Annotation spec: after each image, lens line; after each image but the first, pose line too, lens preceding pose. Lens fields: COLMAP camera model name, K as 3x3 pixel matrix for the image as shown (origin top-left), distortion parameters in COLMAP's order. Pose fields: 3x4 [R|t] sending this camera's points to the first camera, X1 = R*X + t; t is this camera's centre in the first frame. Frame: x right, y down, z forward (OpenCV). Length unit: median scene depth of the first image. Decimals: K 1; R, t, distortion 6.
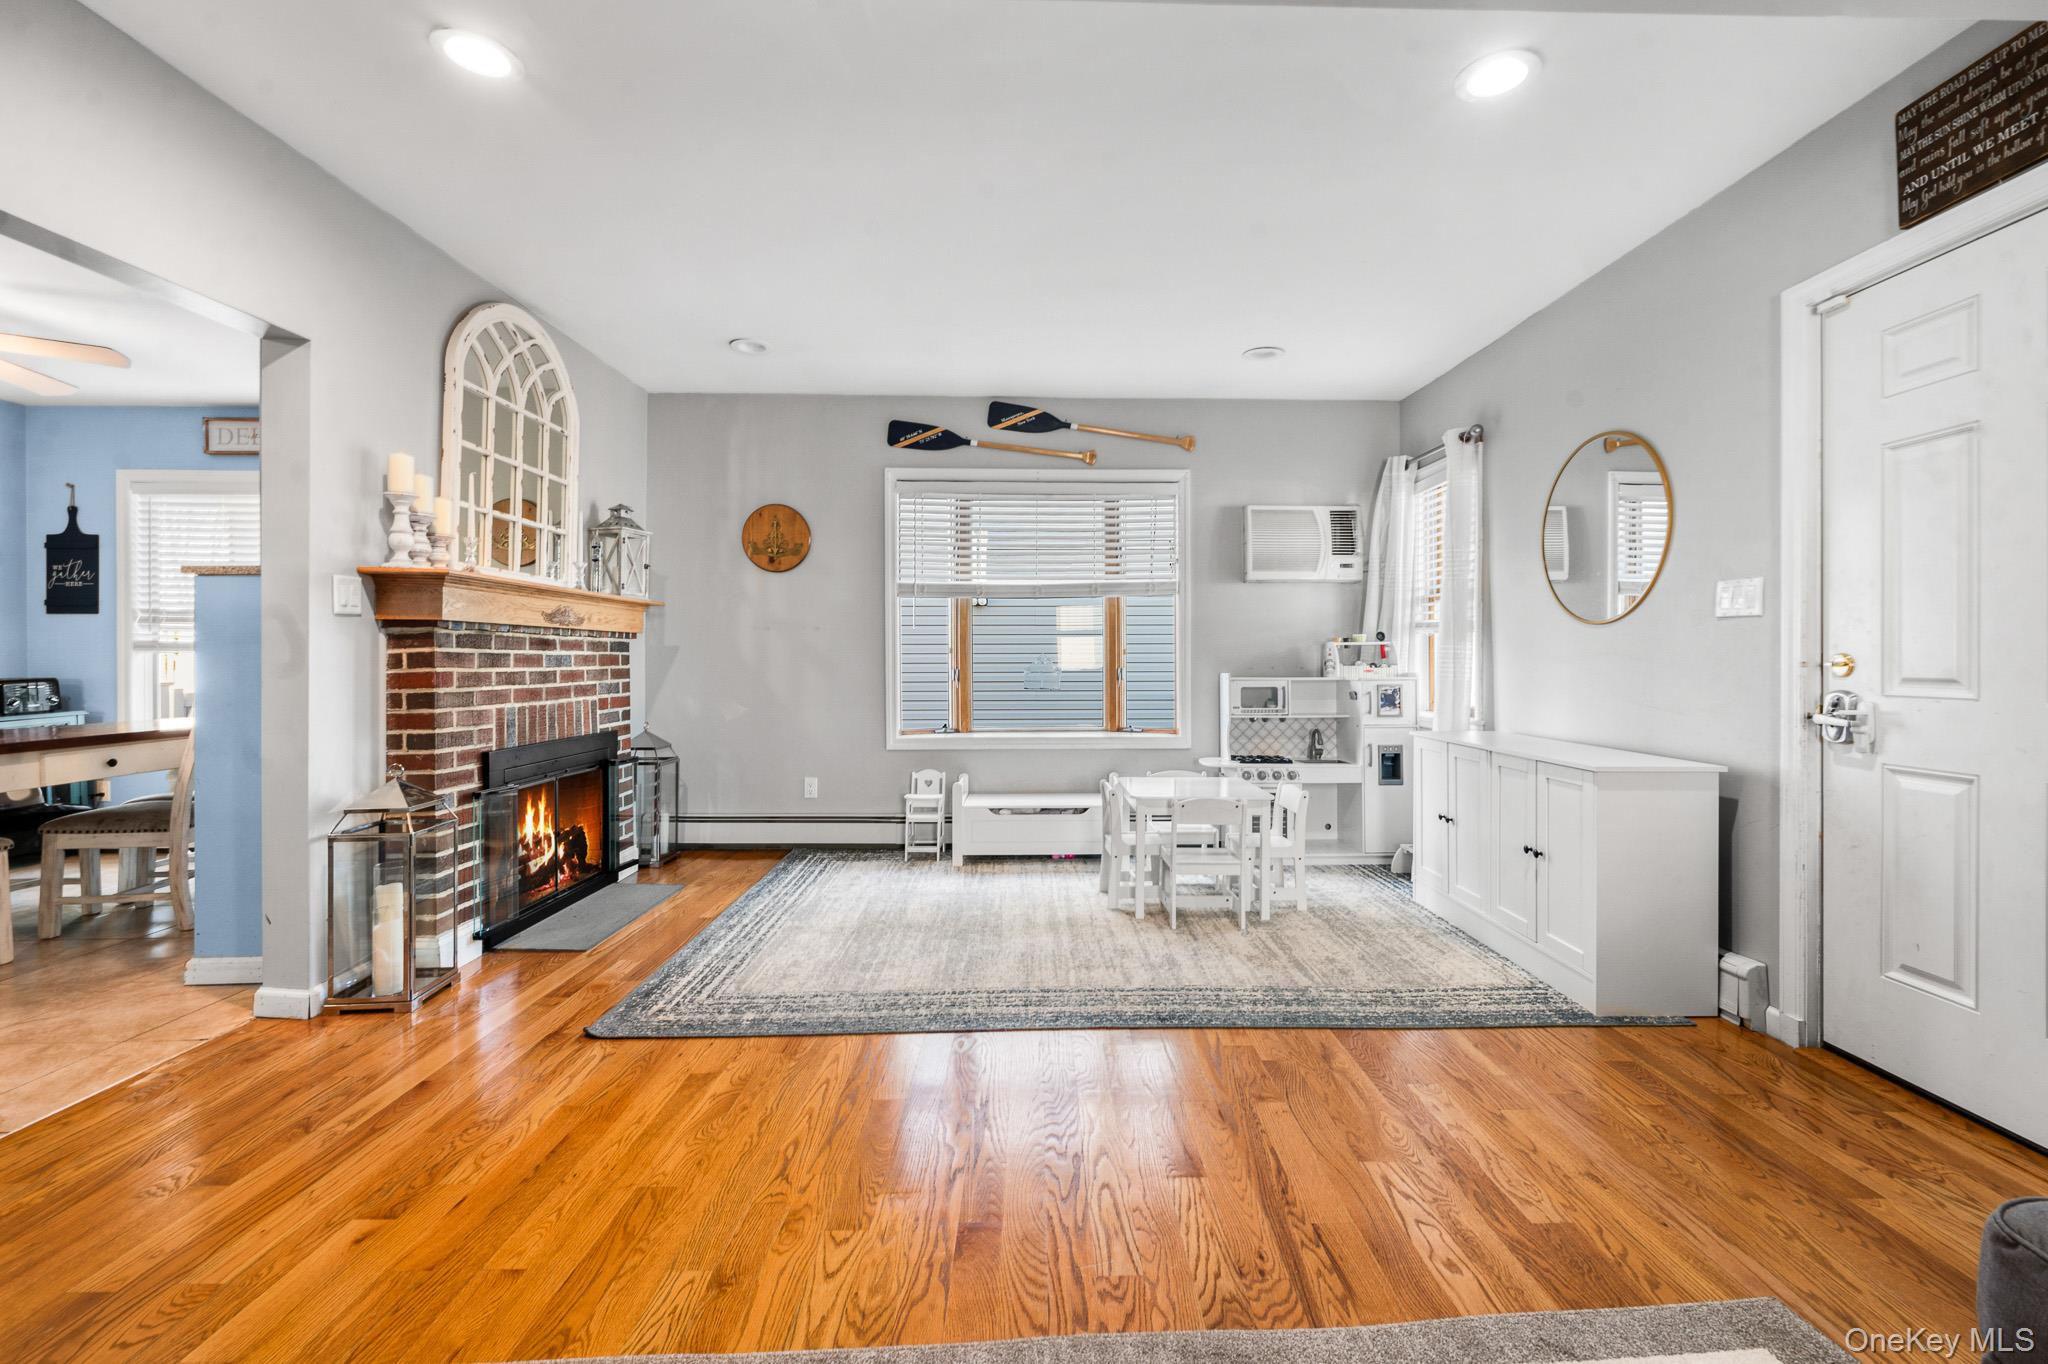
lens RADIAL K [[854.5, 0, 1037.2], [0, 854.5, 650.9], [0, 0, 1]] dist [-0.000981, -0.000230]
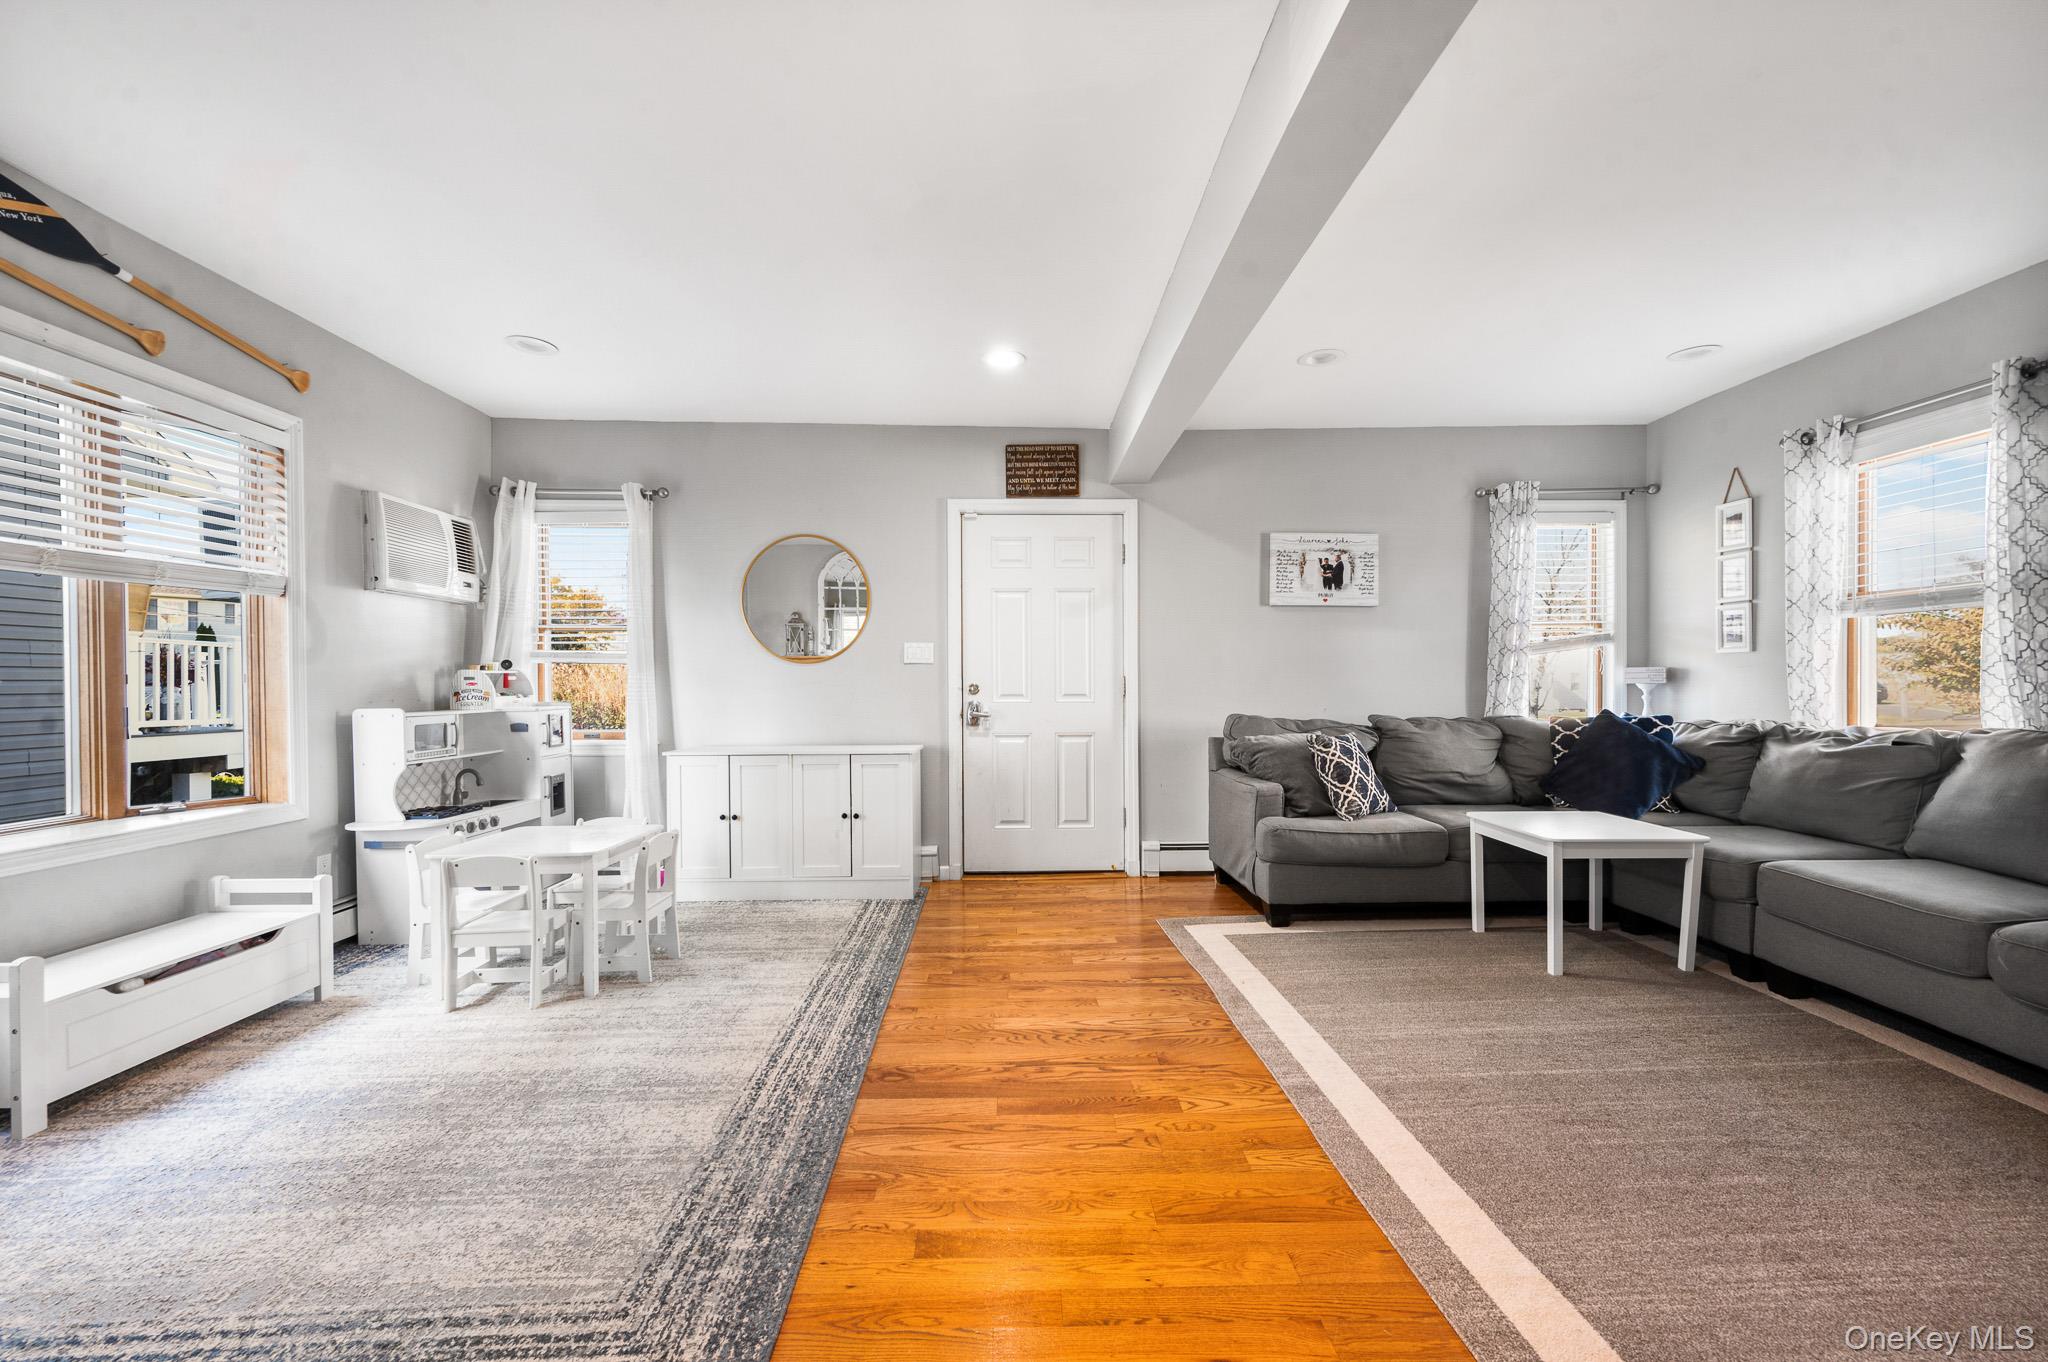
lens RADIAL K [[835.8, 0, 1024.0], [0, 835.8, 681.0], [0, 0, 1]] dist [0.003444, 0.000161]
pose [[-0.019135, 0.003903, 0.999809, -0.809720], [-0.002786, 0.999988, -0.003958, 0.003561], [-0.999813, -0.002862, -0.019124, 0.663404]]
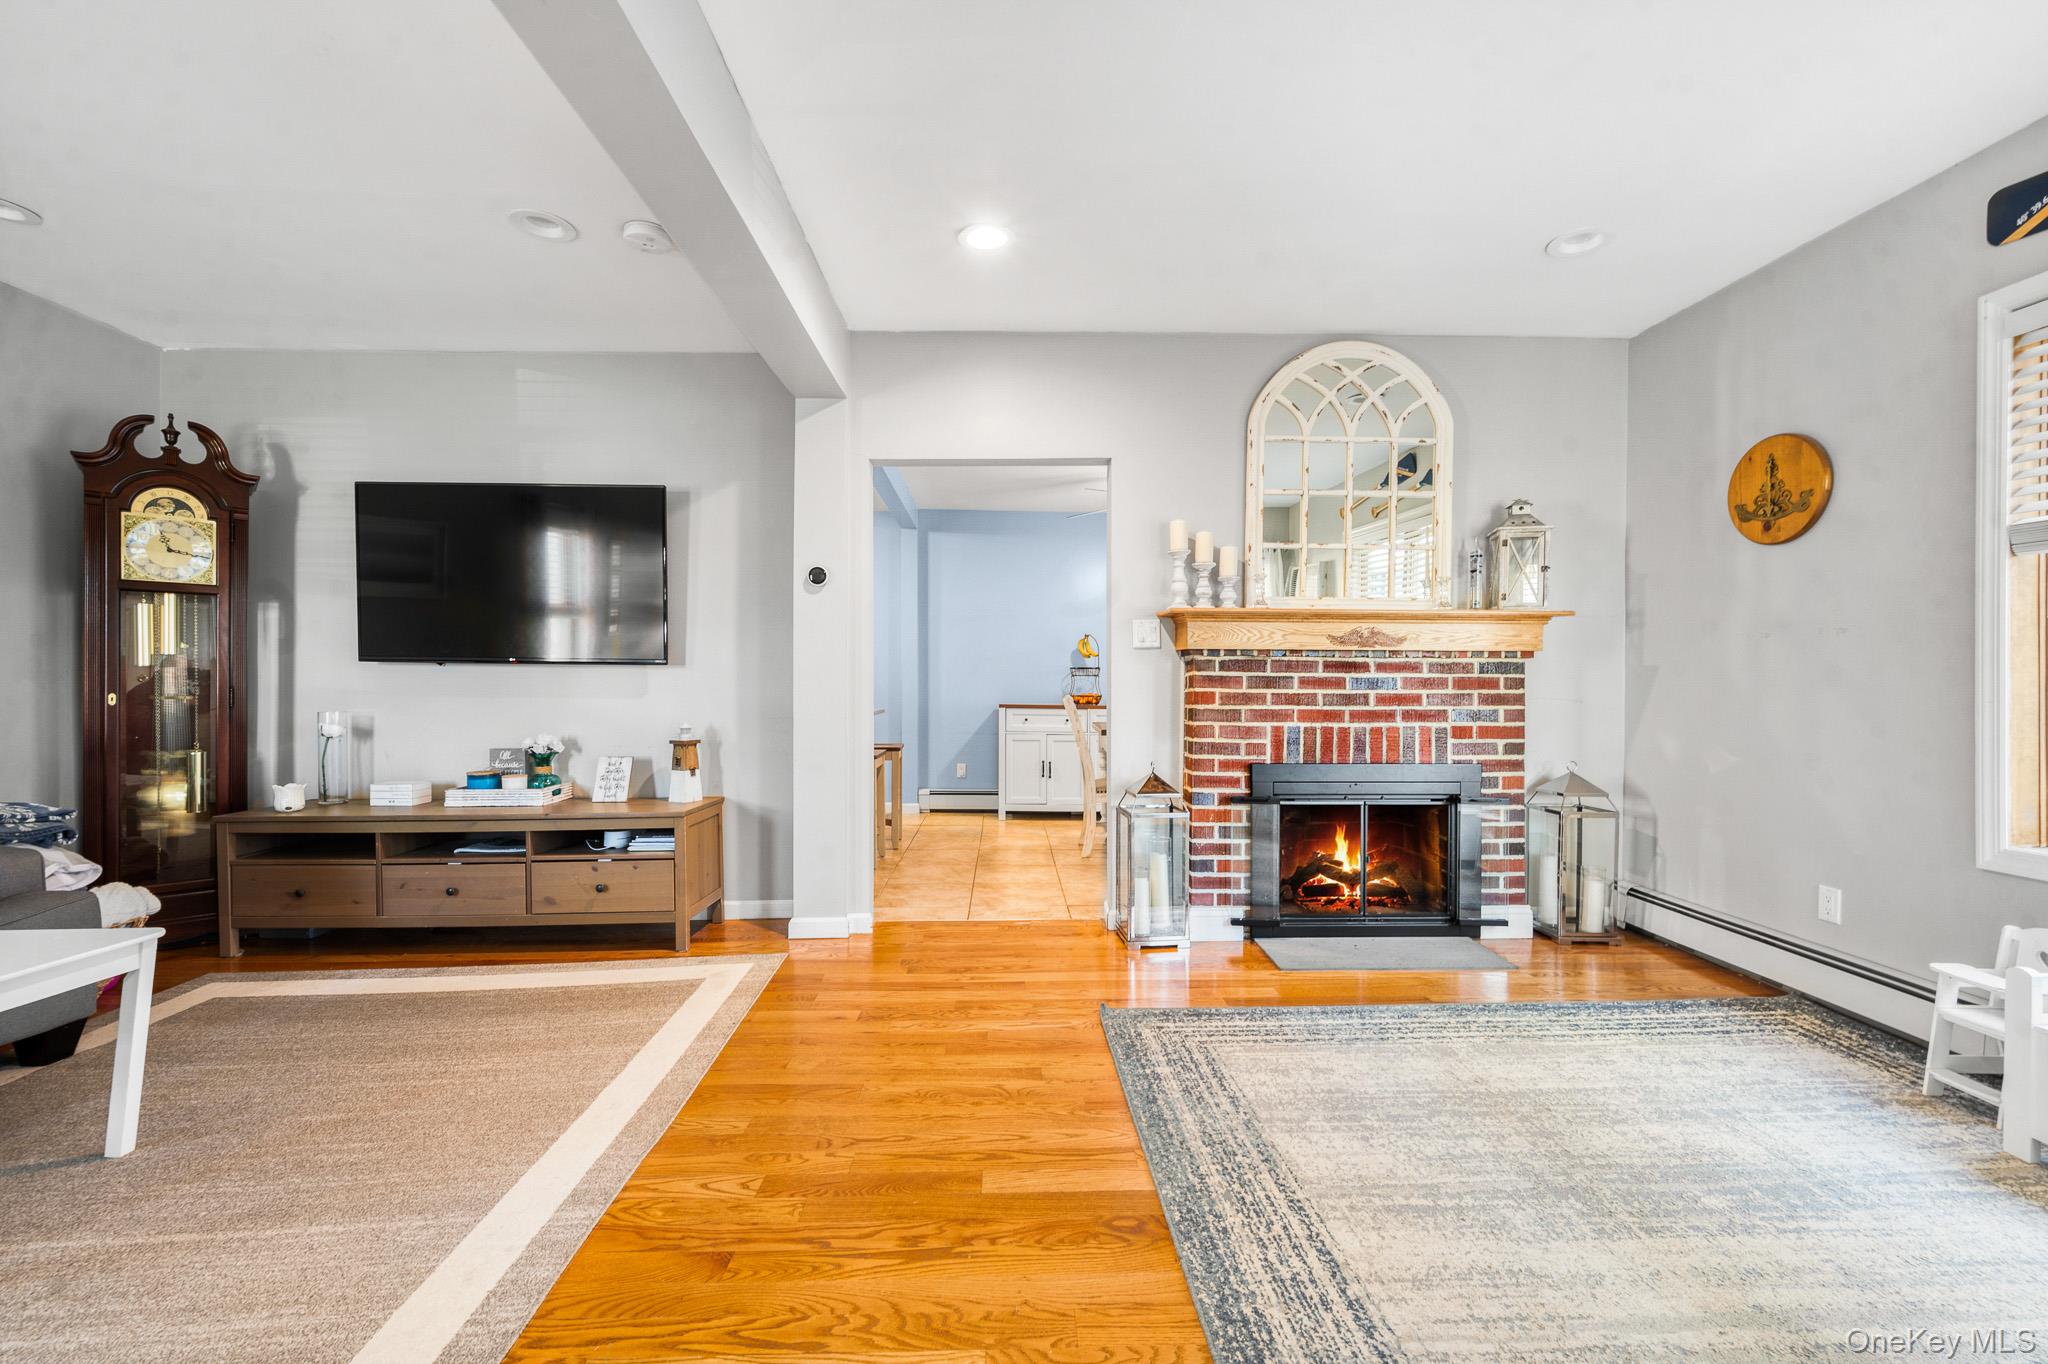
lens RADIAL K [[835.8, 0, 1024.0], [0, 835.8, 682.0], [0, 0, 1]] dist [0.003444, 0.000161]
pose [[0.027231, 0.003293, -0.999624, 0.461554], [0.004882, 0.999982, 0.003427, 0.005544], [0.999617, -0.004974, 0.027215, 0.686265]]
